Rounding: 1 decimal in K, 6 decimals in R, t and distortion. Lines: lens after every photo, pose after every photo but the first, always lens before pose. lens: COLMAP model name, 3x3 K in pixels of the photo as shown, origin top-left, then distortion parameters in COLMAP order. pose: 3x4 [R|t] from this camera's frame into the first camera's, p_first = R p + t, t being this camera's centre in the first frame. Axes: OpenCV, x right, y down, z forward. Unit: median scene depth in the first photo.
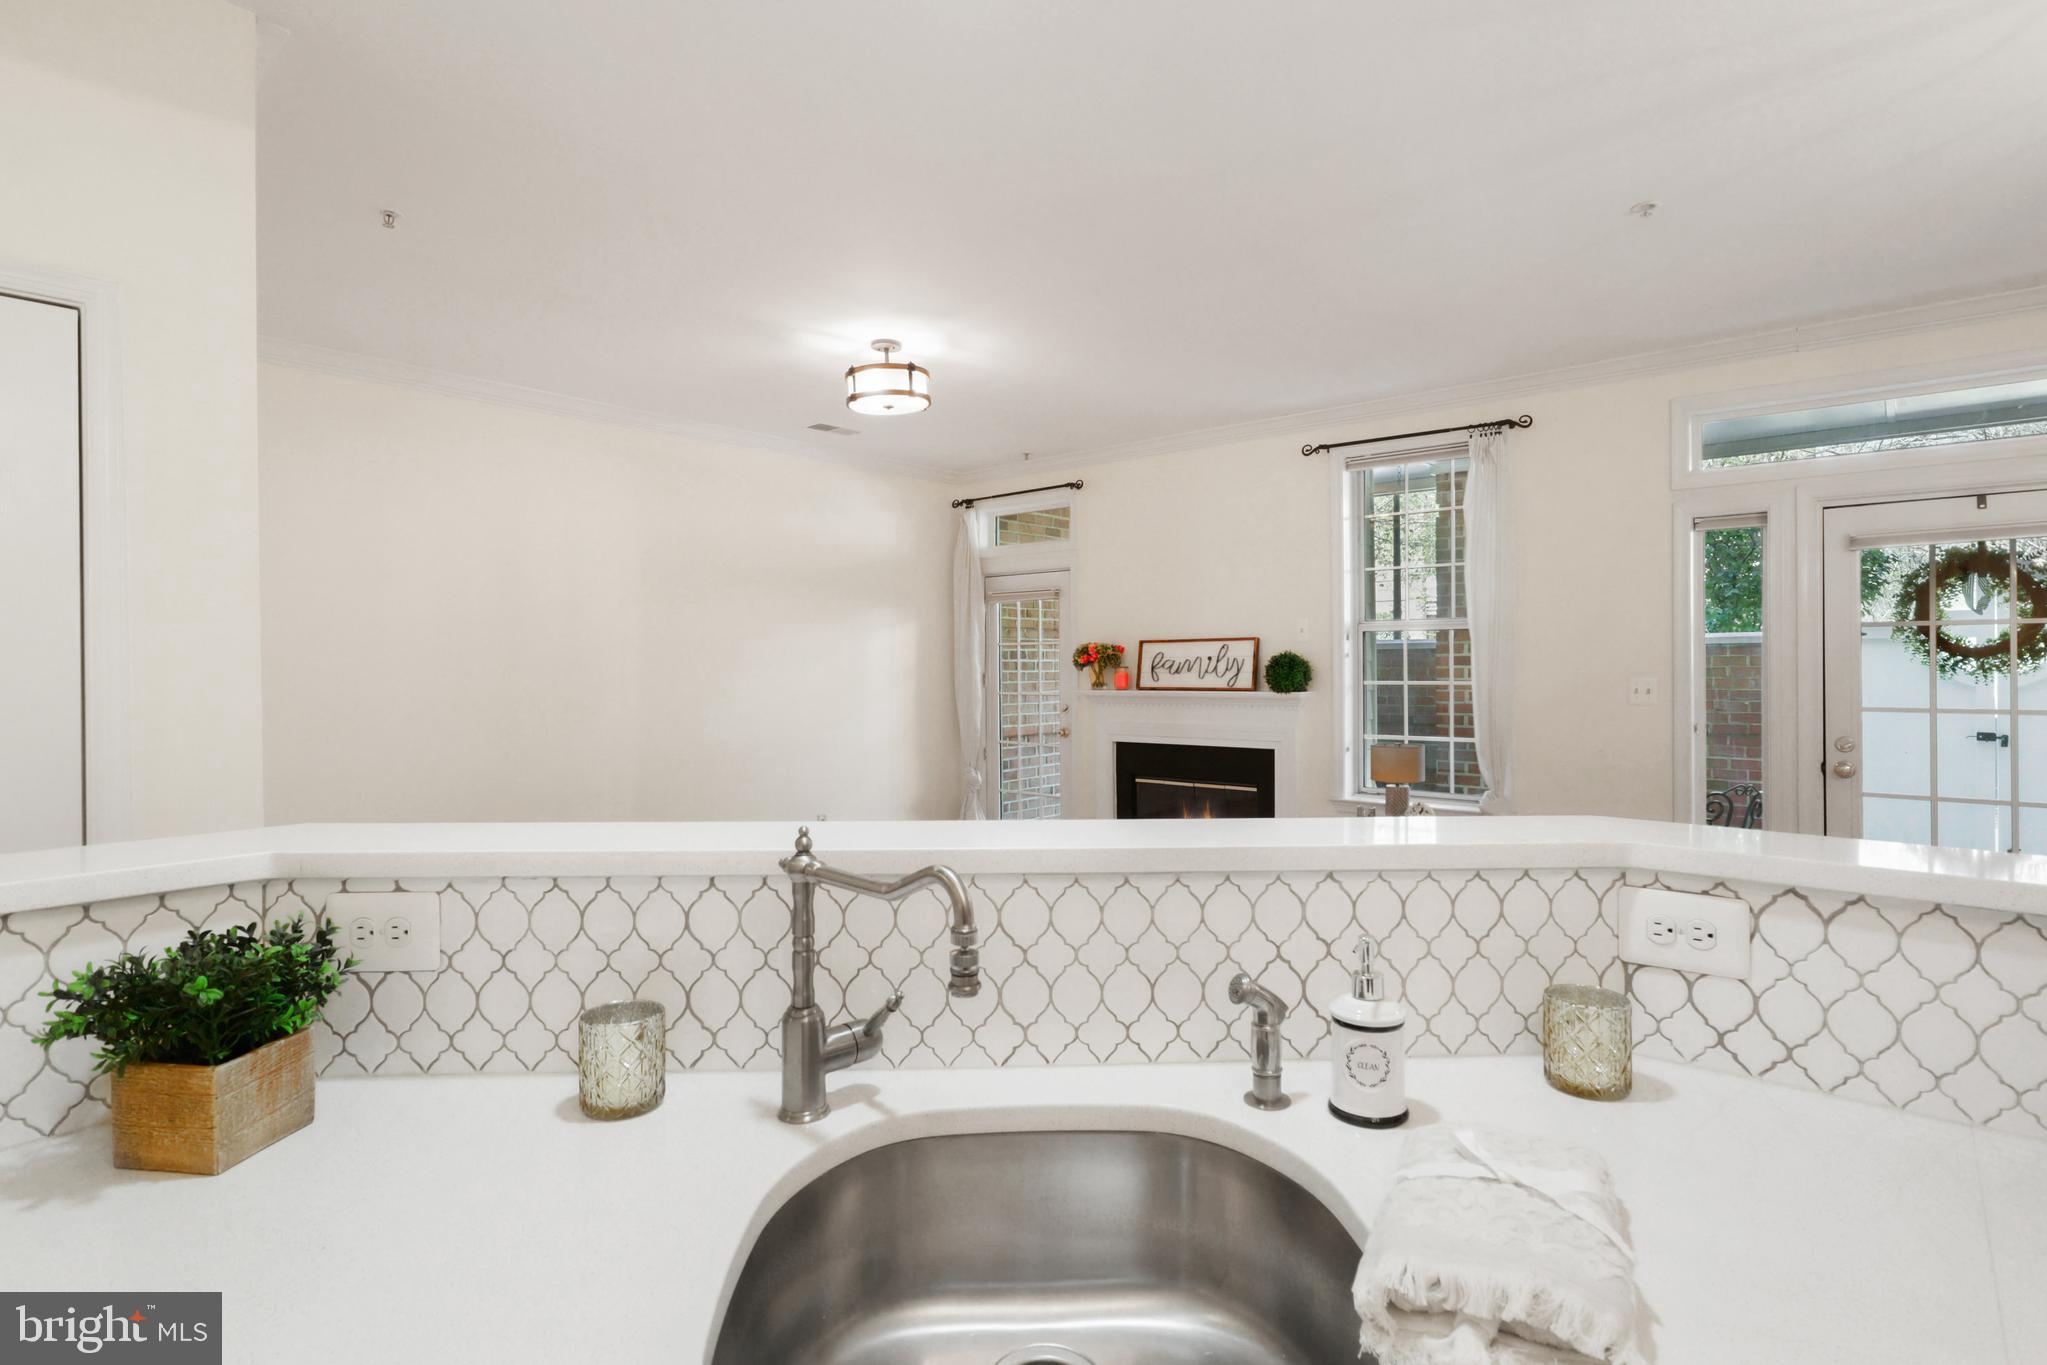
lens RADIAL K [[1026.3, 0, 1025.3], [0, 1026.3, 657.6], [0, 0, 1]] dist [-0.025631, 0.022473]
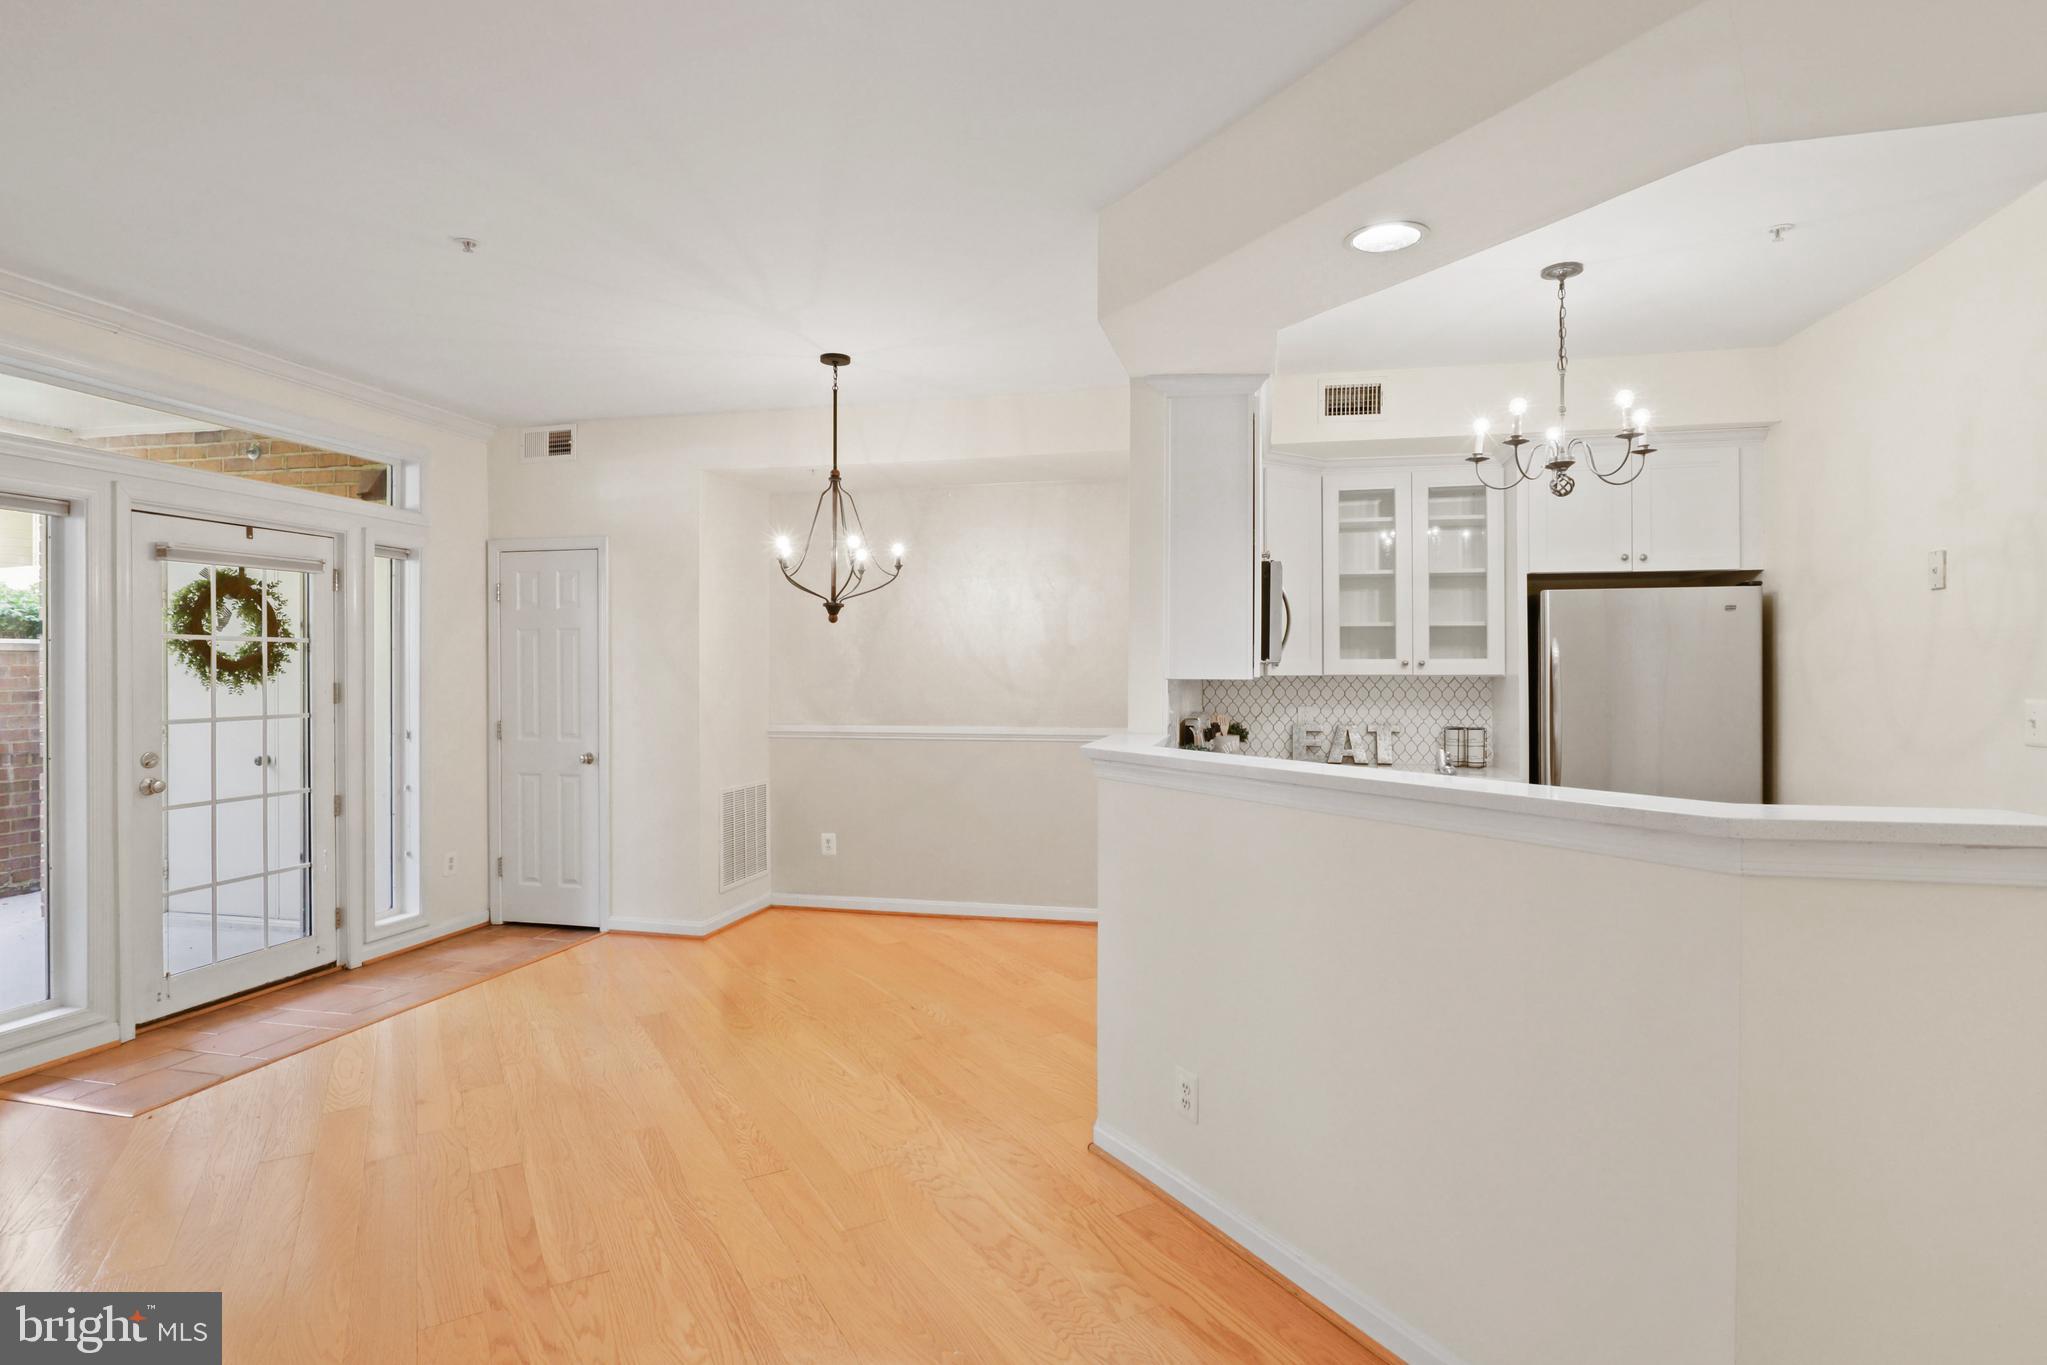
lens RADIAL K [[1034.3, 0, 1023.3], [0, 1034.3, 670.2], [0, 0, 1]] dist [-0.020650, 0.015824]
pose [[-0.457512, 0.003536, 0.889196, -0.351971], [-0.003123, 0.999980, -0.005583, 0.002509], [-0.889198, -0.005332, -0.457492, 0.571983]]
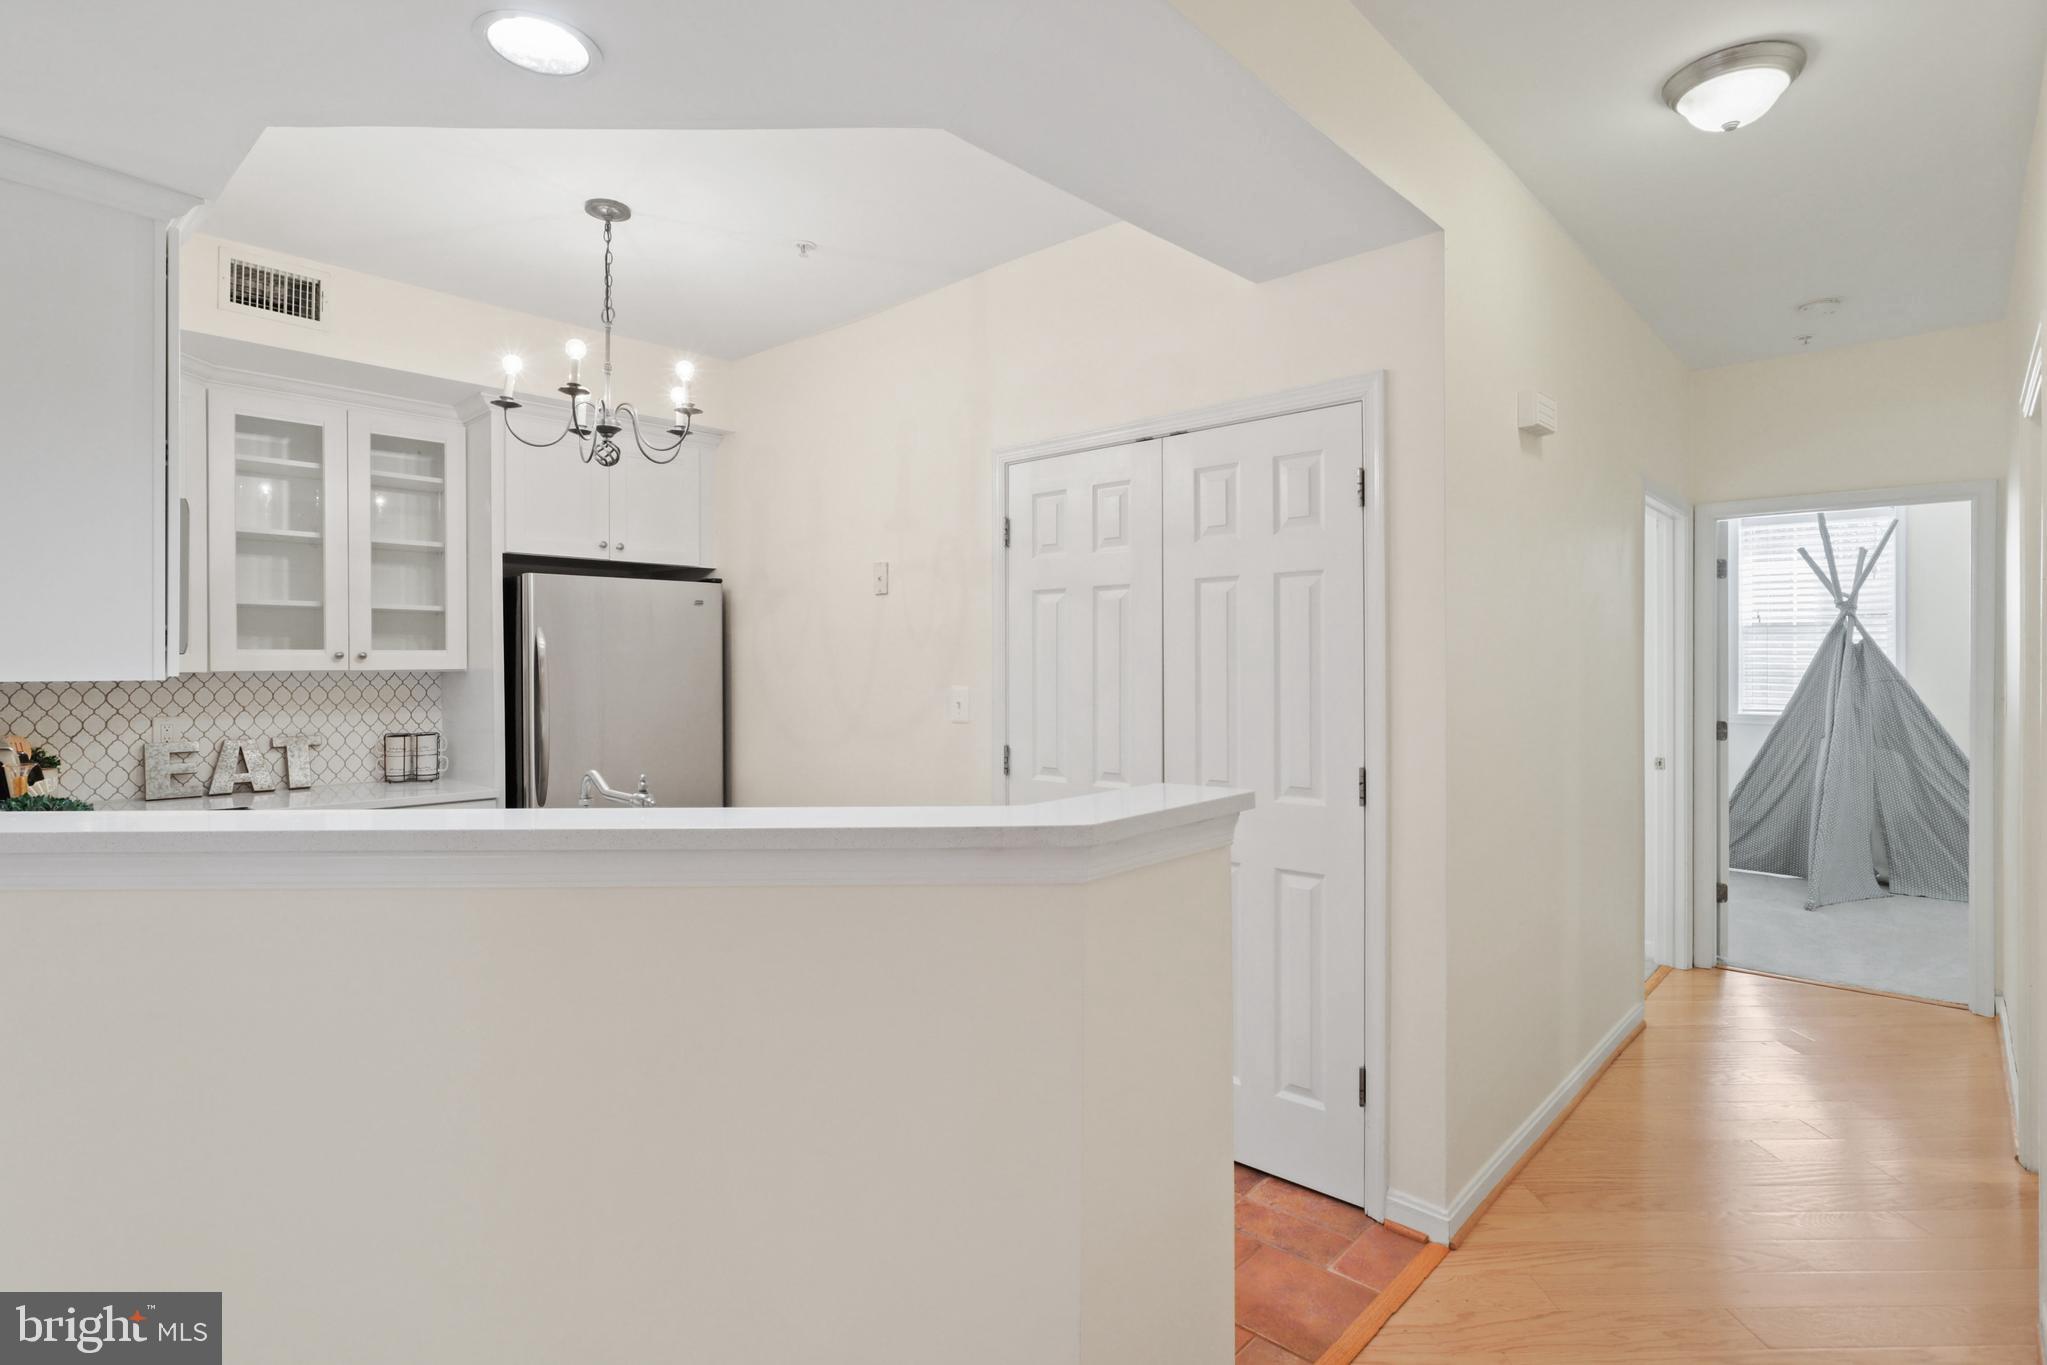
lens RADIAL K [[1024.6, 0, 1019.5], [0, 1024.6, 658.7], [0, 0, 1]] dist [-0.020047, 0.014757]
pose [[-0.999164, 0.006802, 0.040307, -0.177489], [0.006470, 0.999944, -0.008345, 0.001326], [-0.040362, -0.008077, -0.999152, 0.527982]]
